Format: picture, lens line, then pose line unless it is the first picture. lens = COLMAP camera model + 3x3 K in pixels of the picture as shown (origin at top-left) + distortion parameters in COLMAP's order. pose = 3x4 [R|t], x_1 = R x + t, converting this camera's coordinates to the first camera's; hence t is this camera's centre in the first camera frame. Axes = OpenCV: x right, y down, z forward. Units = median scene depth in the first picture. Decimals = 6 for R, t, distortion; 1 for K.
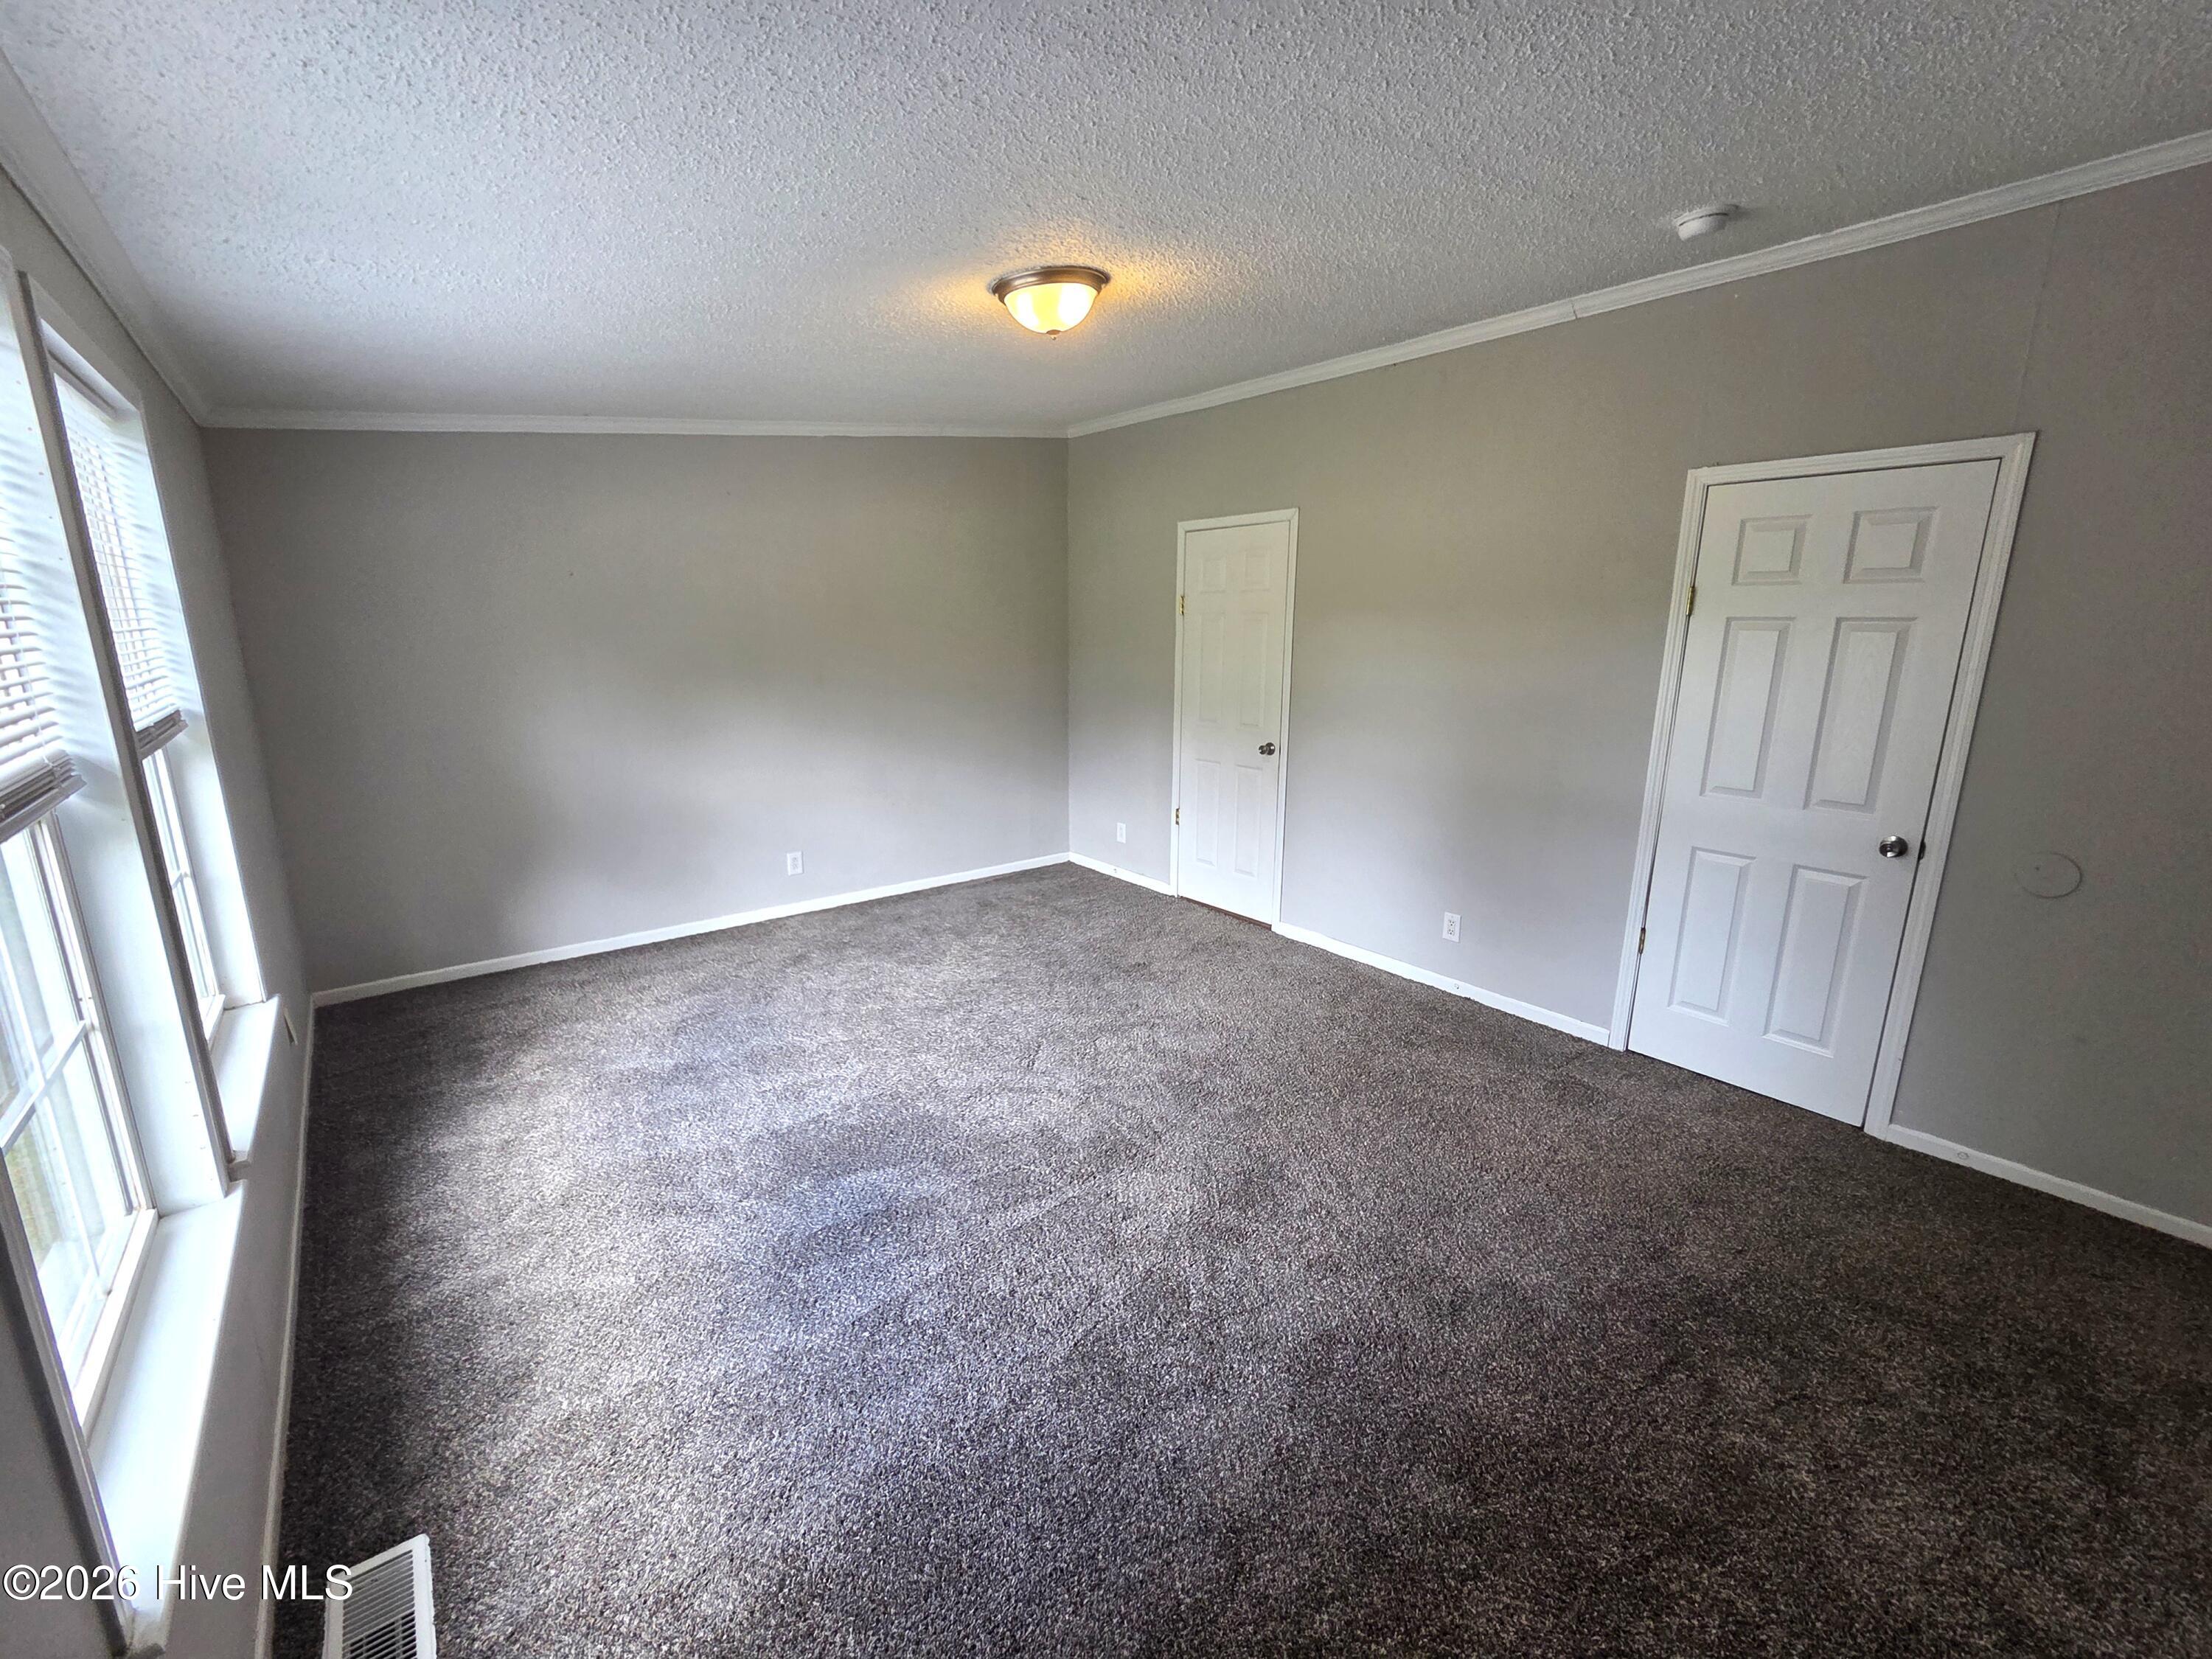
lens RADIAL K [[910.2, 0, 1107.1], [0, 910.2, 820.7], [0, 0, 1]] dist [-0.002267, -0.000229]
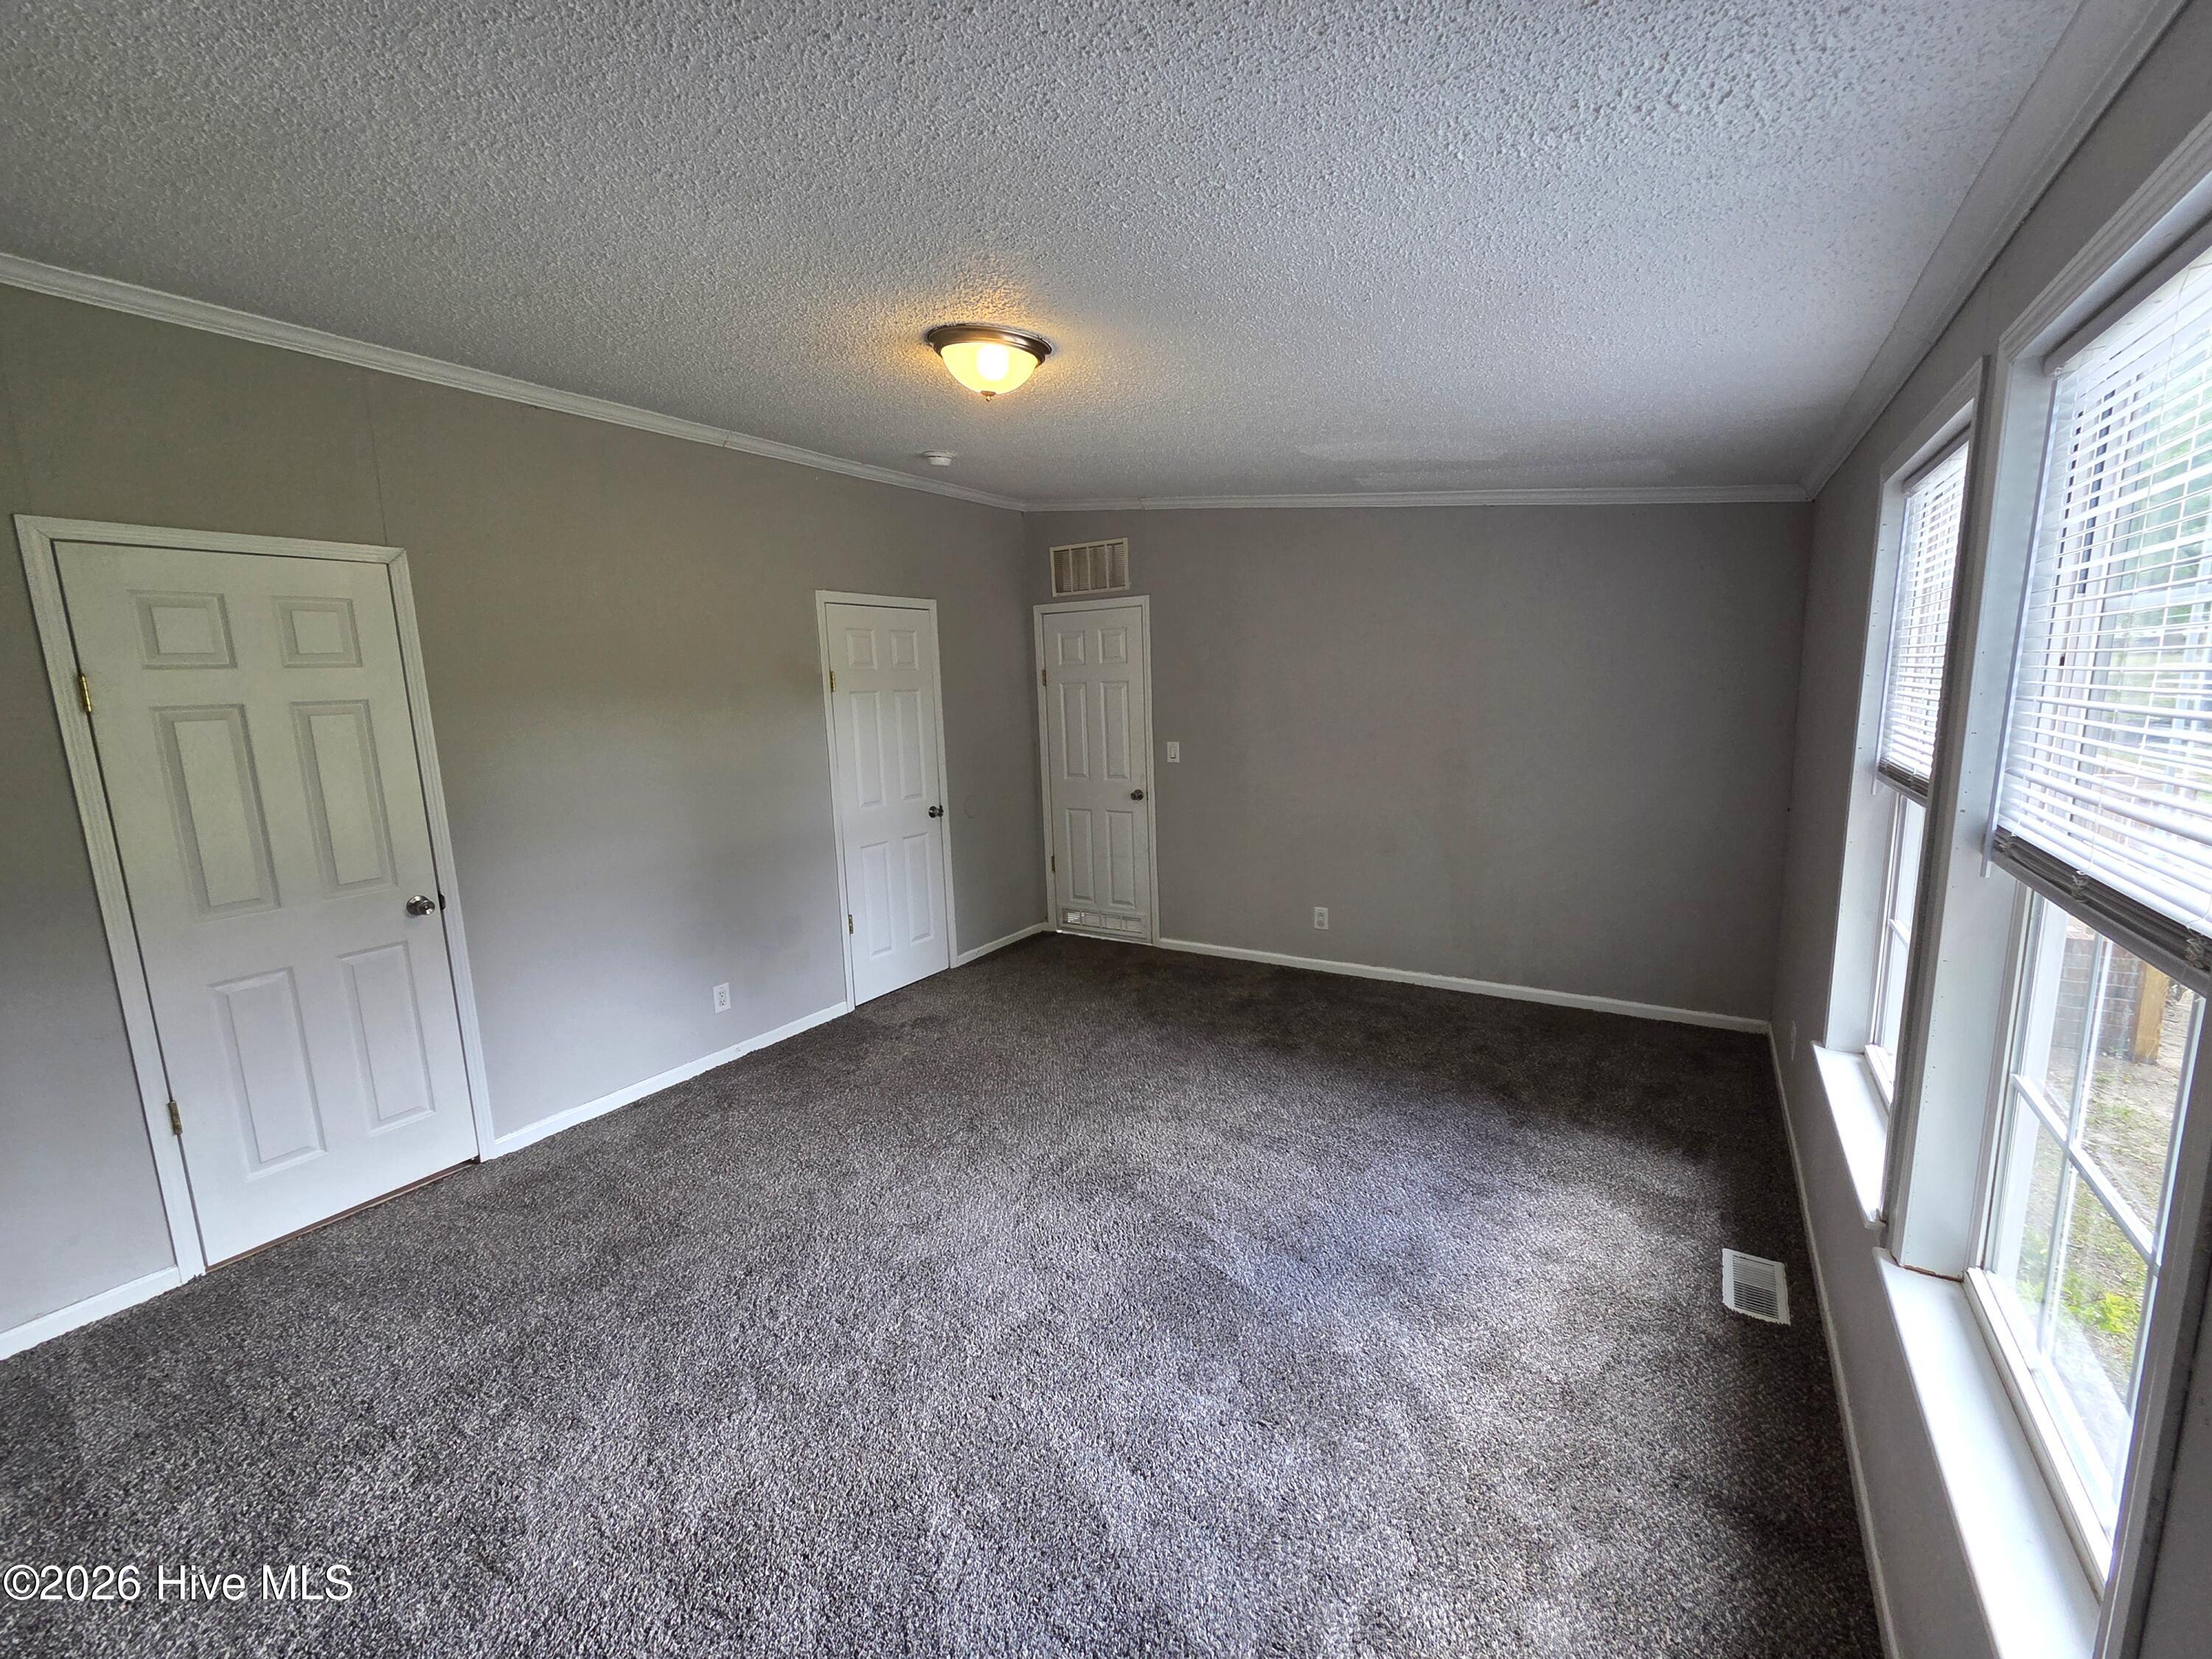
lens RADIAL K [[910.2, 0, 1086.5], [0, 910.2, 822.0], [0, 0, 1]] dist [-0.002267, -0.000229]
pose [[-0.299783, -0.141104, 0.943515, -0.710087], [0.232951, 0.948237, 0.215826, -0.204387], [-0.925129, 0.284493, -0.251395, 0.870505]]
